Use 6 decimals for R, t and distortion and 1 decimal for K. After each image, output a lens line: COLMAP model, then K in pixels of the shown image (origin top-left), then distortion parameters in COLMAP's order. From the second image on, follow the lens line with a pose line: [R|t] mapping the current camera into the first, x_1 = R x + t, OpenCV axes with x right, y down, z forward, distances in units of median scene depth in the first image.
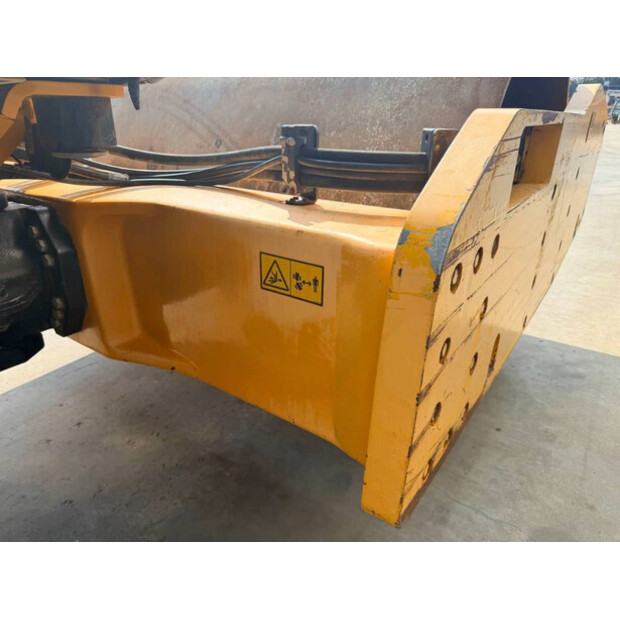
lens RADIAL K [[435.3, 0, 310.0], [0, 435.3, 310.0], [0, 0, 1]] dist [0.077402, -0.114424]
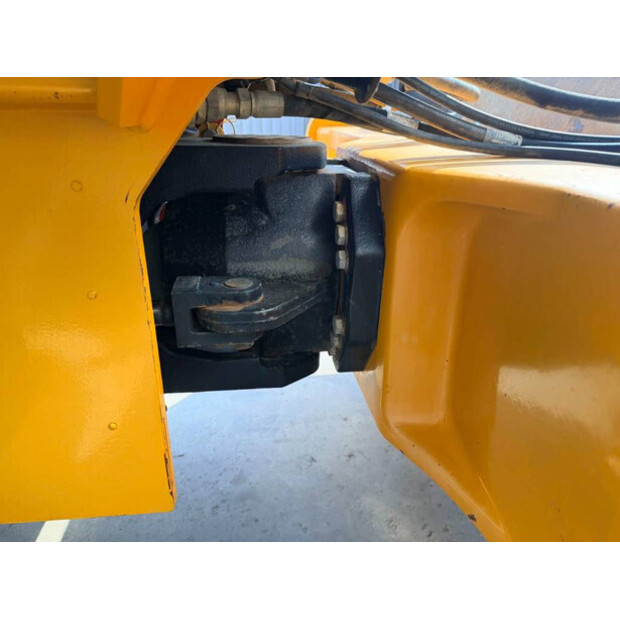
lens RADIAL K [[435.3, 0, 310.0], [0, 435.3, 310.0], [0, 0, 1]] dist [0.077402, -0.114424]
pose [[0.679908, 0.302173, -0.668144, -0.173688], [-0.303655, 0.945378, 0.118551, -0.095756], [0.667471, 0.122282, 0.734526, 0.479177]]
